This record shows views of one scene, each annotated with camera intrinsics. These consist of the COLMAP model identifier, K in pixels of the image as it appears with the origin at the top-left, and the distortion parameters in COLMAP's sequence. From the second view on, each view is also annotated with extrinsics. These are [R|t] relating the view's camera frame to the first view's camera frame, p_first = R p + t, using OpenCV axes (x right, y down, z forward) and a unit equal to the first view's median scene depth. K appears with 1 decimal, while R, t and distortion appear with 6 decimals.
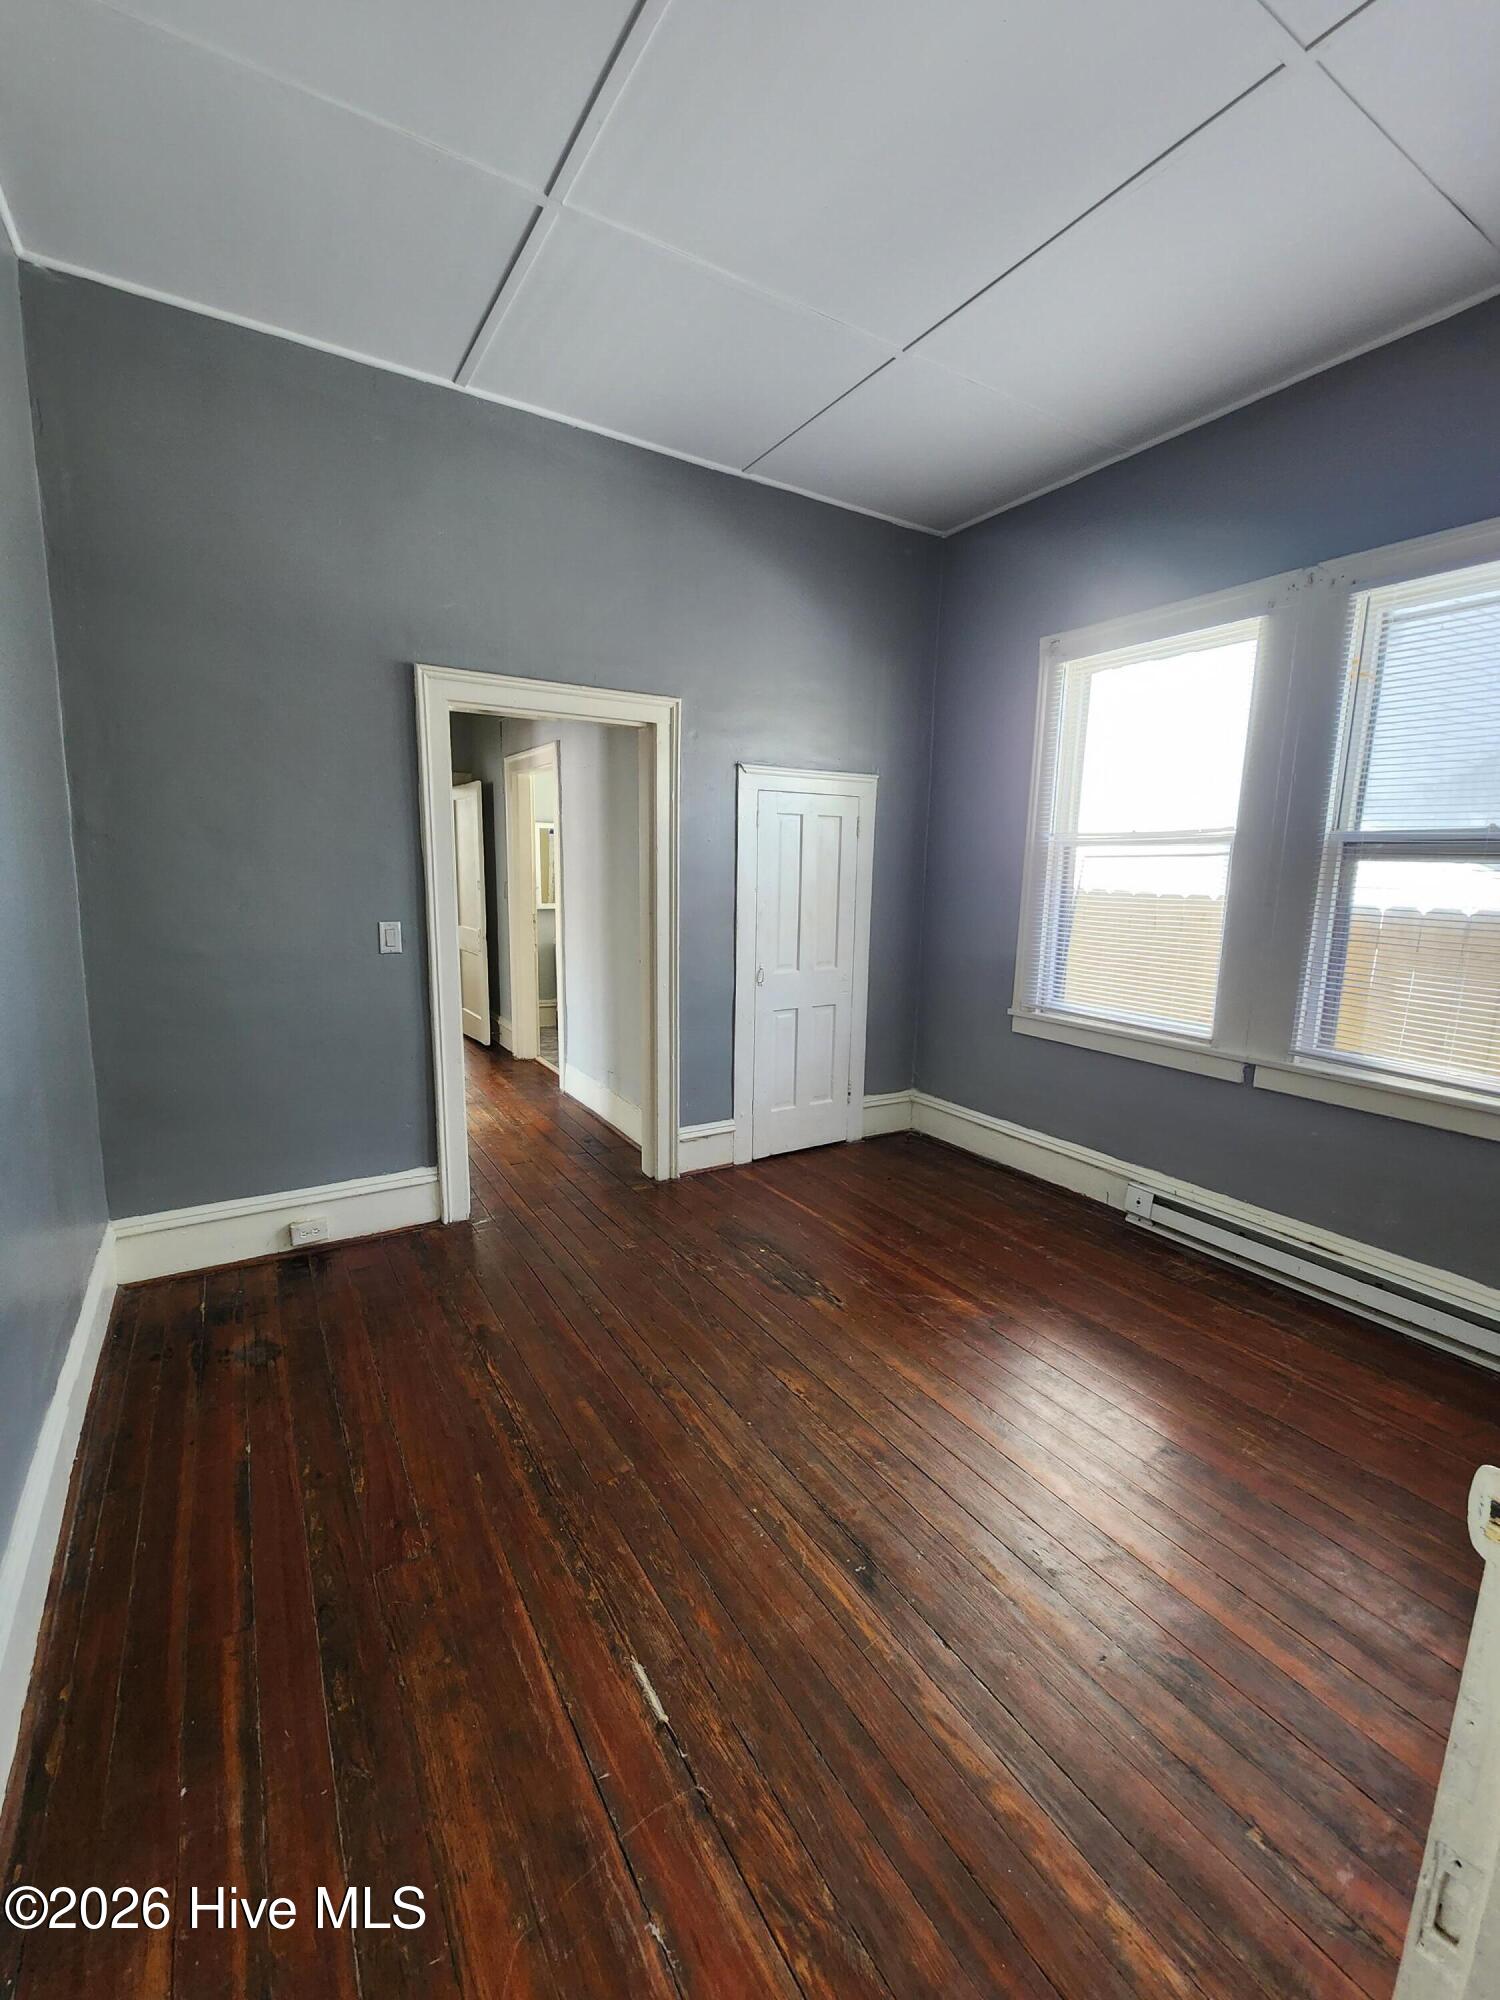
lens RADIAL K [[824.0, 0, 736.4], [0, 824.0, 1001.7], [0, 0, 1]] dist [0.001158, -0.000945]
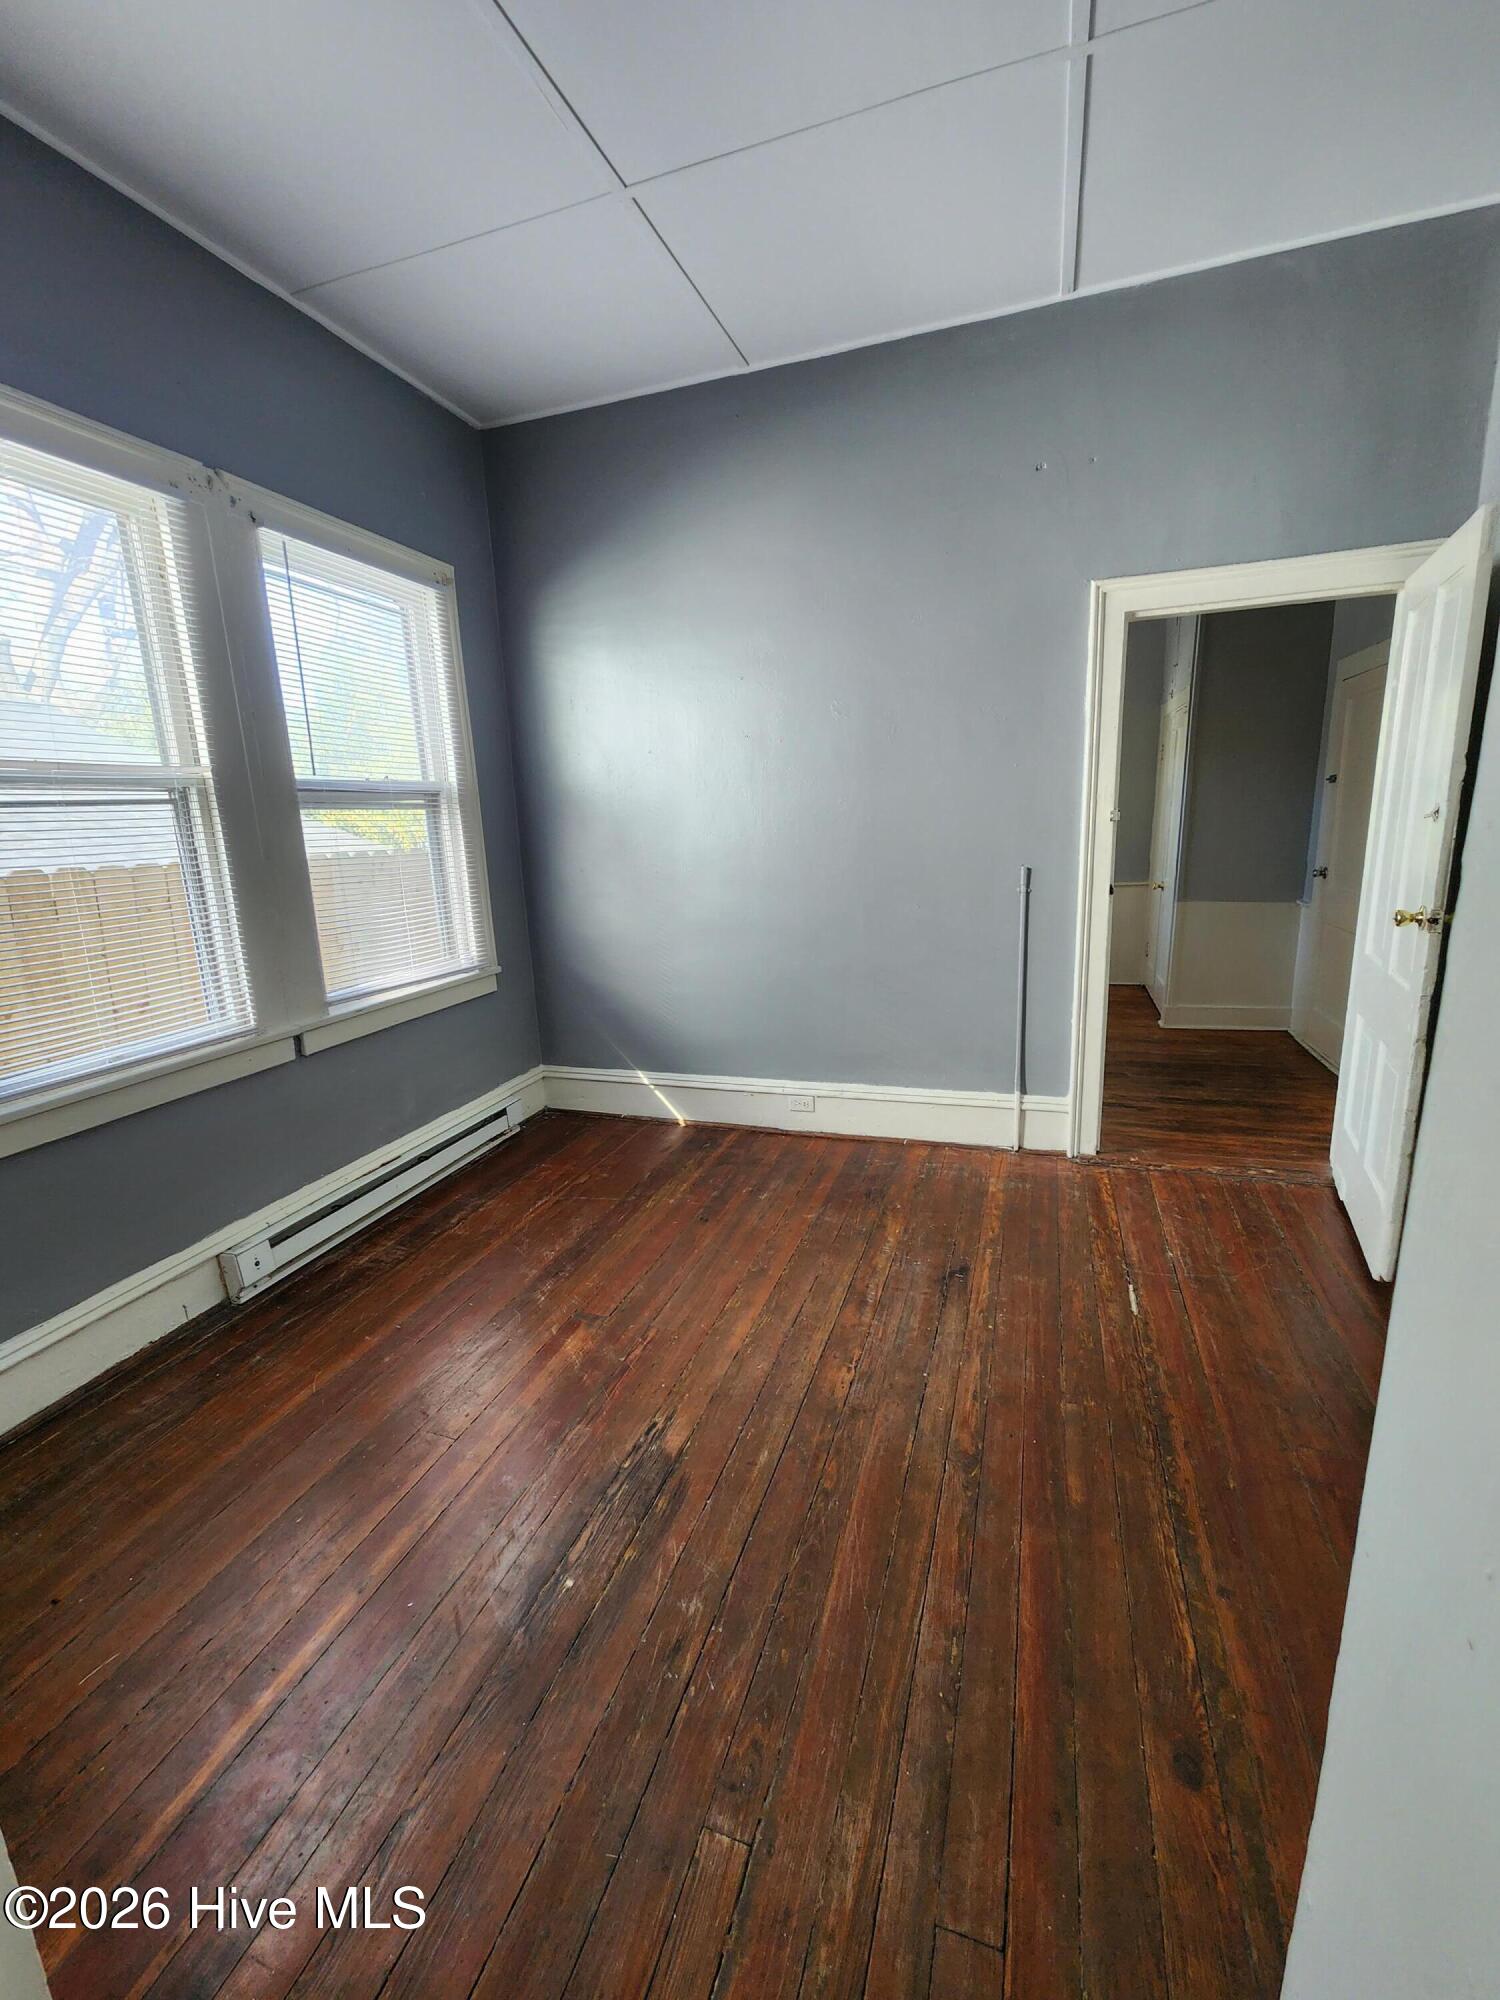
lens RADIAL K [[824.0, 0, 740.3], [0, 824.0, 998.9], [0, 0, 1]] dist [0.001158, -0.000945]
pose [[-0.628597, -0.162917, 0.760476, -0.454394], [0.152607, 0.932967, 0.326013, -0.225202], [-0.762612, 0.320985, -0.561598, 1.382625]]
